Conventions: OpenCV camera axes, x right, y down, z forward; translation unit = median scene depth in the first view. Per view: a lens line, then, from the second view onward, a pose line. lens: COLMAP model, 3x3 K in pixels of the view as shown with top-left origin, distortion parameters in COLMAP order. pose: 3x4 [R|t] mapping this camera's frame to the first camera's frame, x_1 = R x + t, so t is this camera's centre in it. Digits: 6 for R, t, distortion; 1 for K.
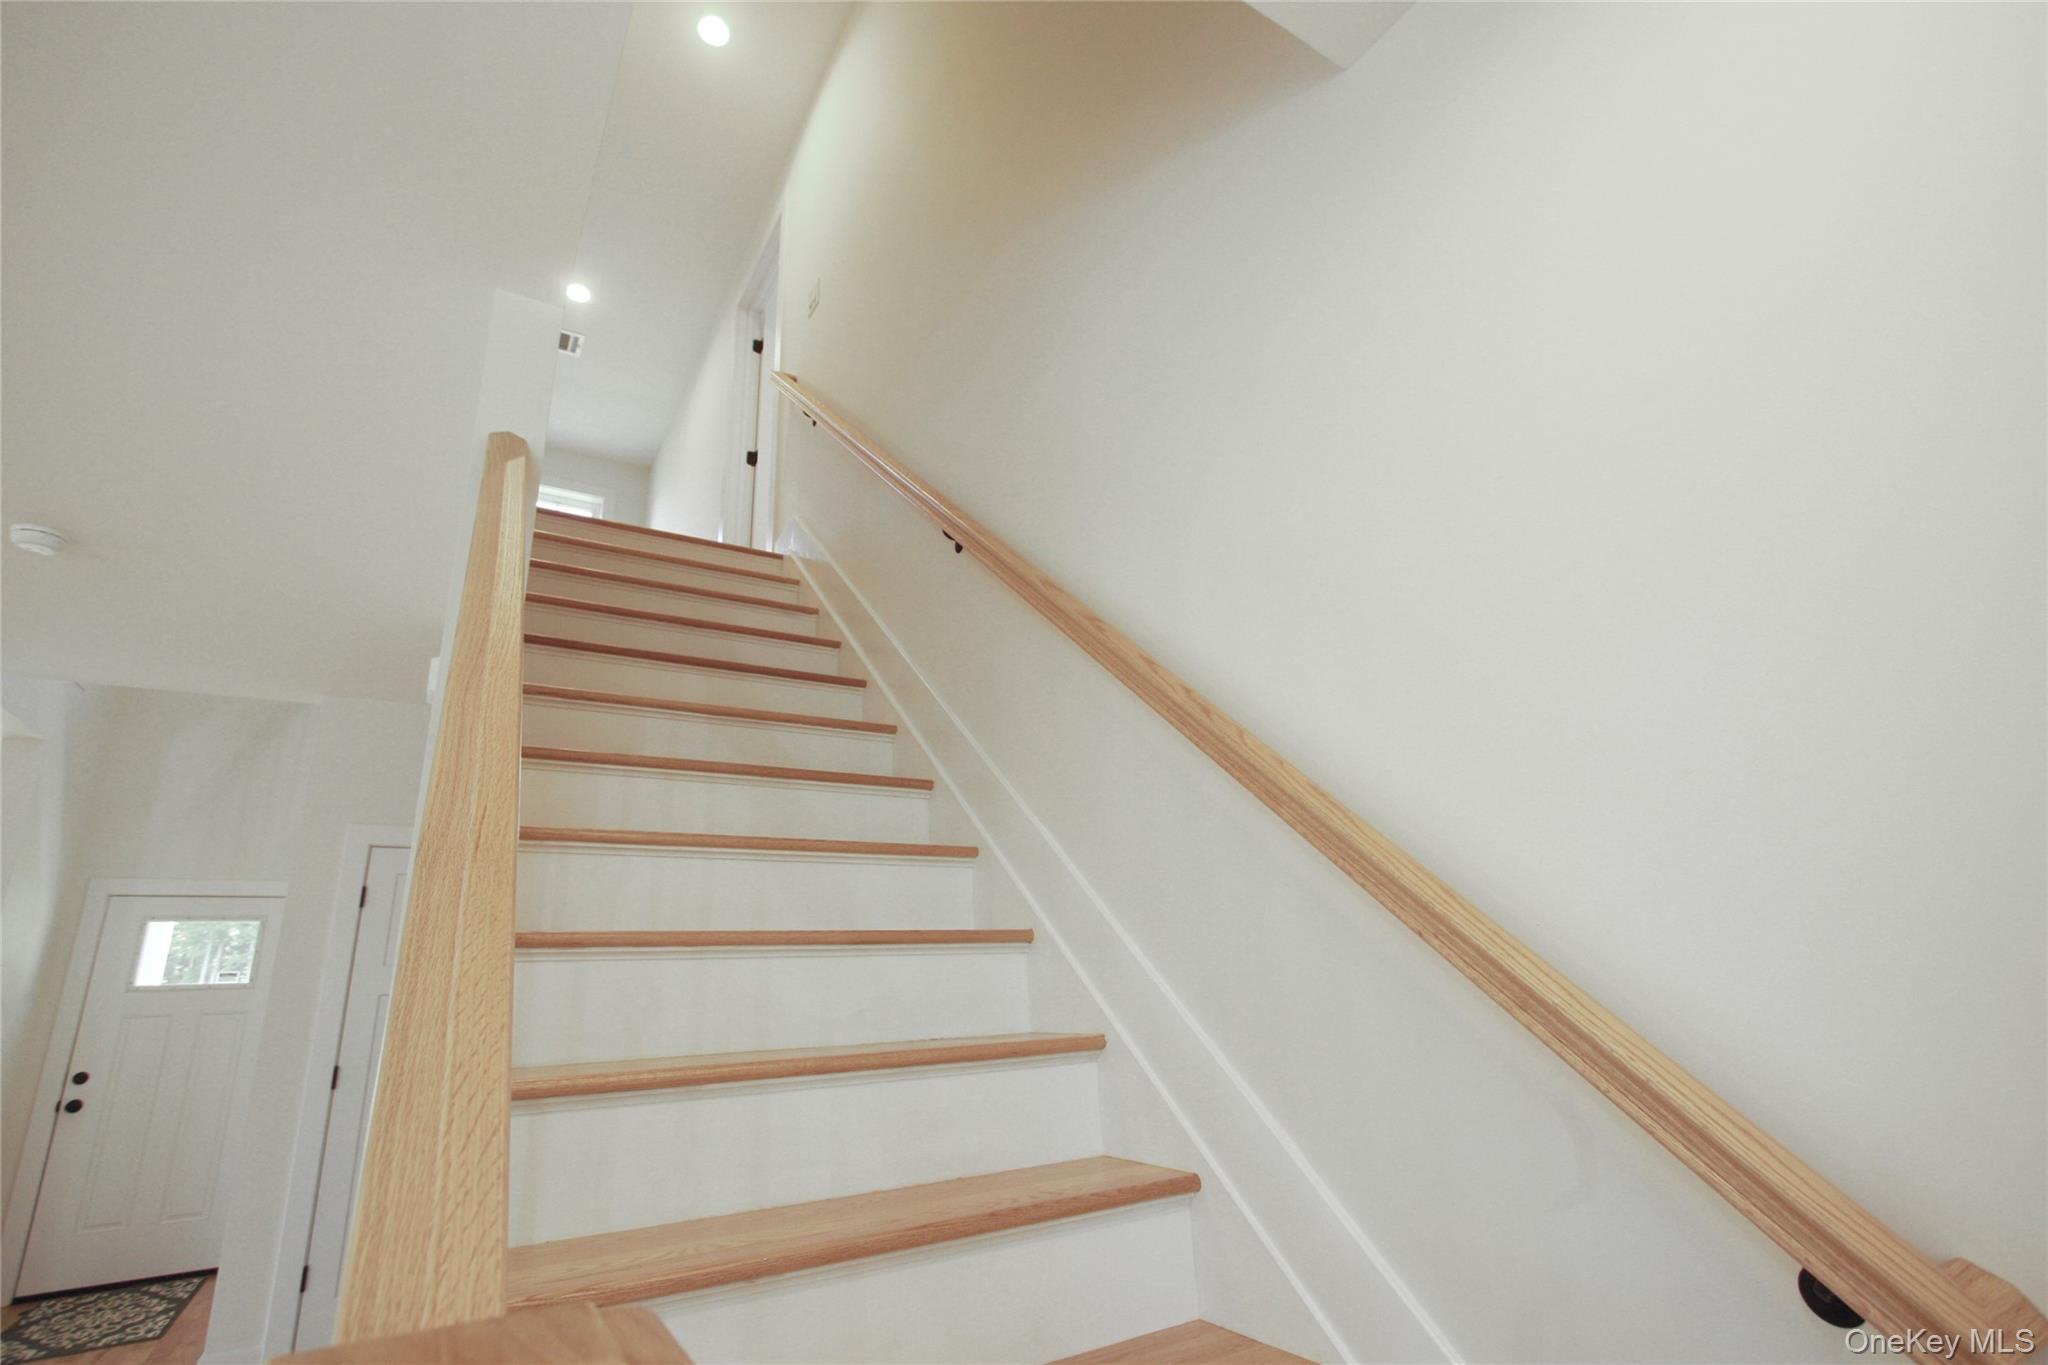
lens RADIAL K [[975.8, 0, 1038.1], [0, 975.8, 677.9], [0, 0, 1]] dist [-0.030894, 0.009198]
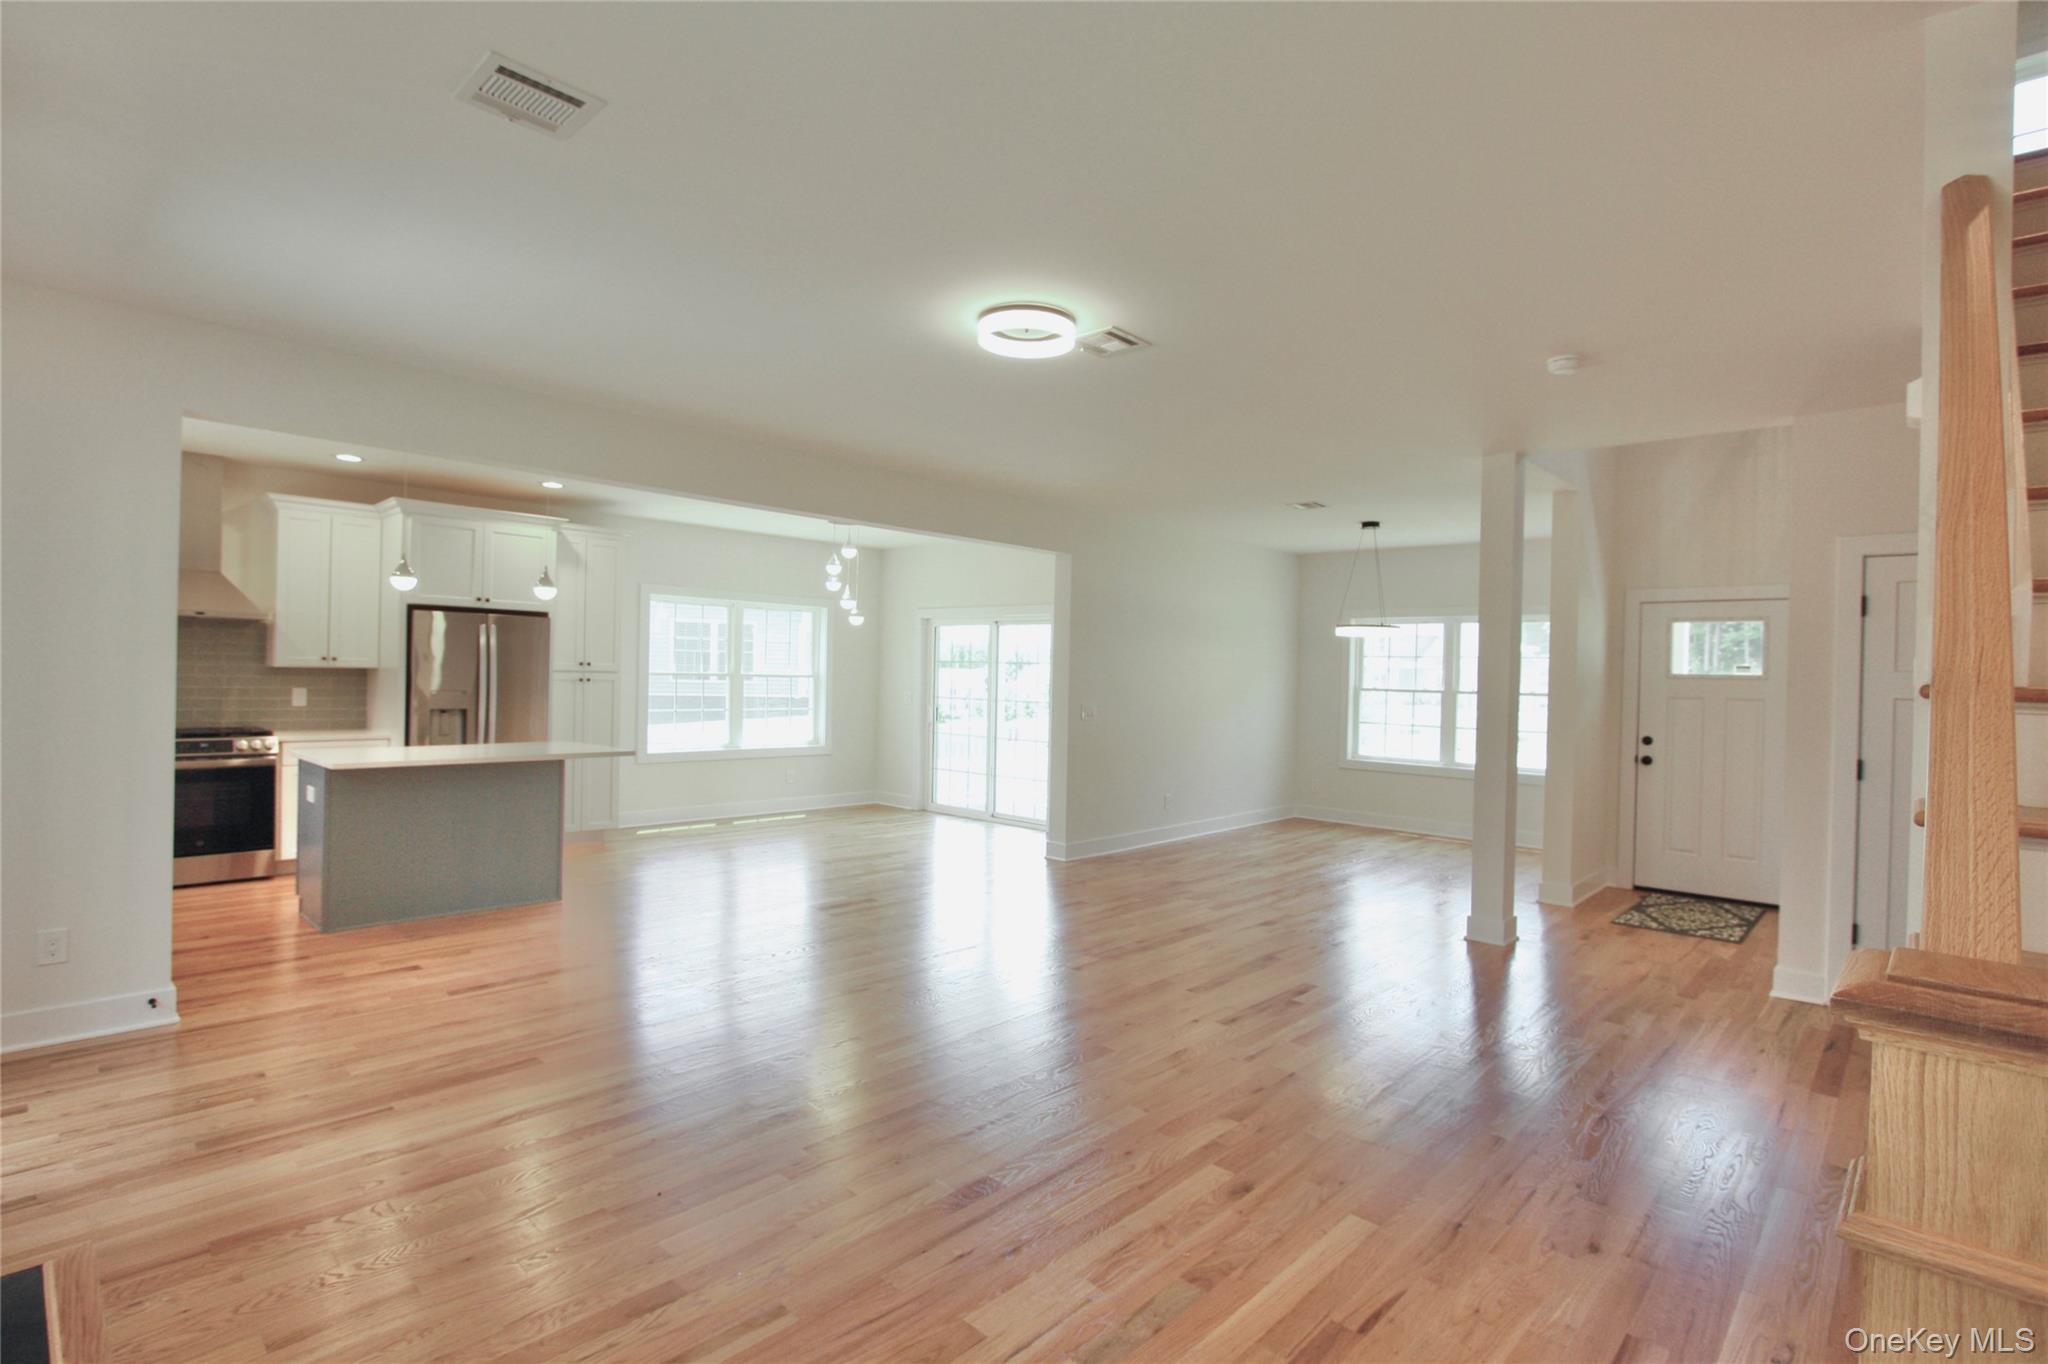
lens RADIAL K [[975.8, 0, 1038.1], [0, 975.8, 677.4], [0, 0, 1]] dist [-0.030894, 0.009198]
pose [[0.262758, 0.049872, -0.963572, 0.055260], [0.258698, 0.958456, 0.120152, -0.047584], [0.929534, -0.280845, 0.238940, -0.084010]]
